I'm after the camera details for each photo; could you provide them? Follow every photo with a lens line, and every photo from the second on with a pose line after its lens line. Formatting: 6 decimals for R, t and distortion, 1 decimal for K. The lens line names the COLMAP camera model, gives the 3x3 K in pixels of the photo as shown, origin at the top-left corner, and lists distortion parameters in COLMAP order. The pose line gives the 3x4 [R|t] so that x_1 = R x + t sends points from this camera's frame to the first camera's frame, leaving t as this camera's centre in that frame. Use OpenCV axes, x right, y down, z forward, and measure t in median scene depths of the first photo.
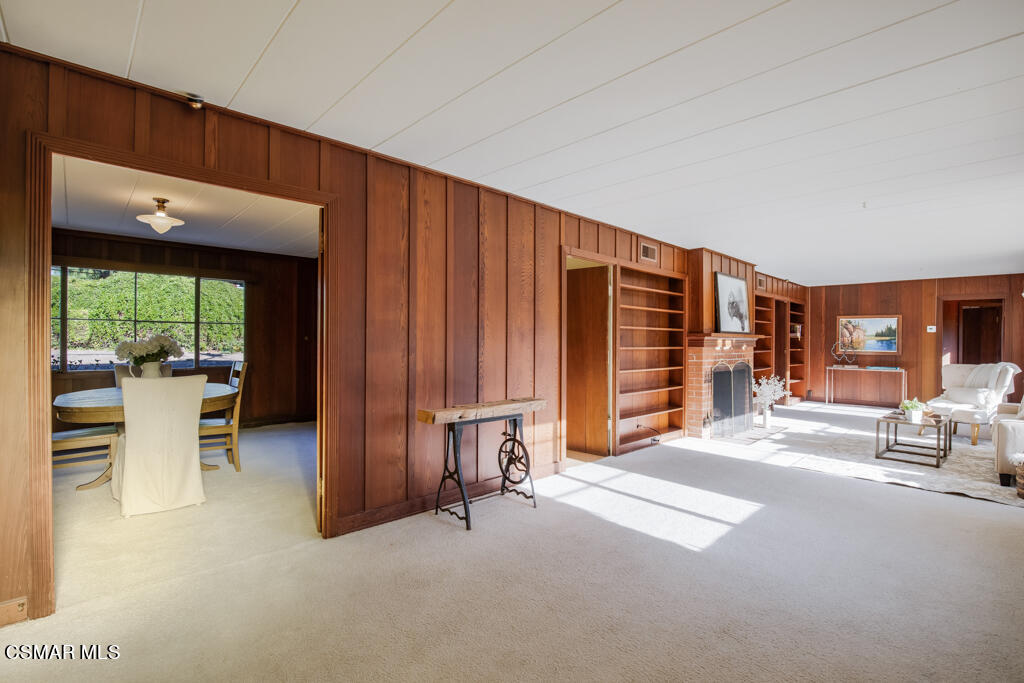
lens RADIAL K [[466.6, 0, 509.8], [0, 466.6, 343.9], [0, 0, 1]] dist [-0.030093, 0.000276]
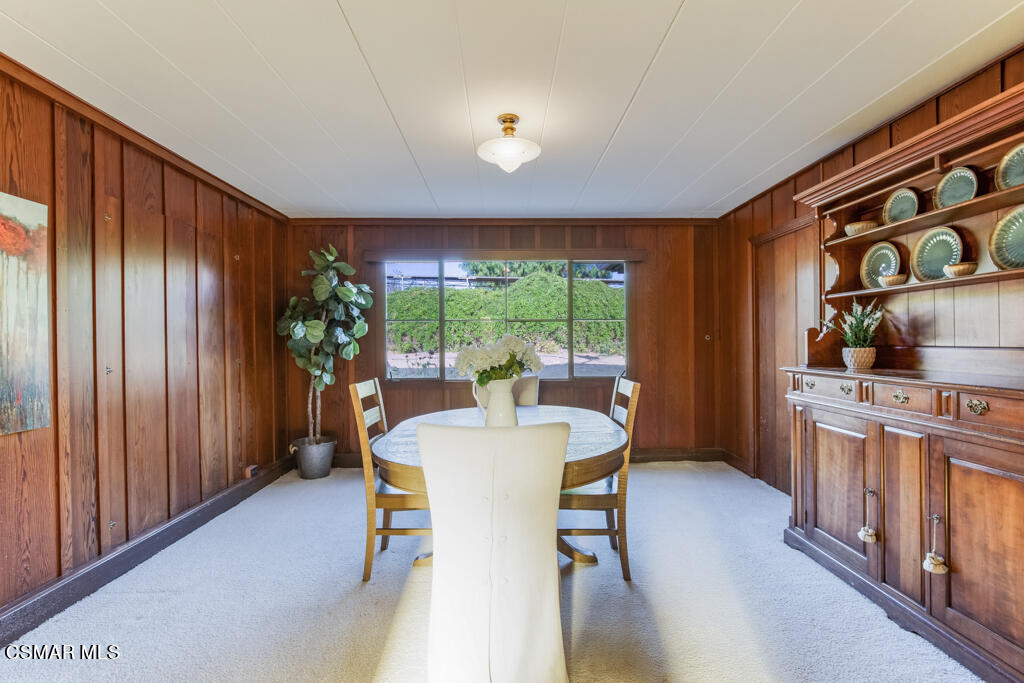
lens RADIAL K [[466.6, 0, 510.2], [0, 466.6, 344.7], [0, 0, 1]] dist [-0.030093, 0.000276]
pose [[0.733985, -0.008431, -0.679114, -0.302984], [0.009625, 0.999952, -0.002011, -0.005298], [0.679098, -0.005061, 0.734030, 0.485139]]
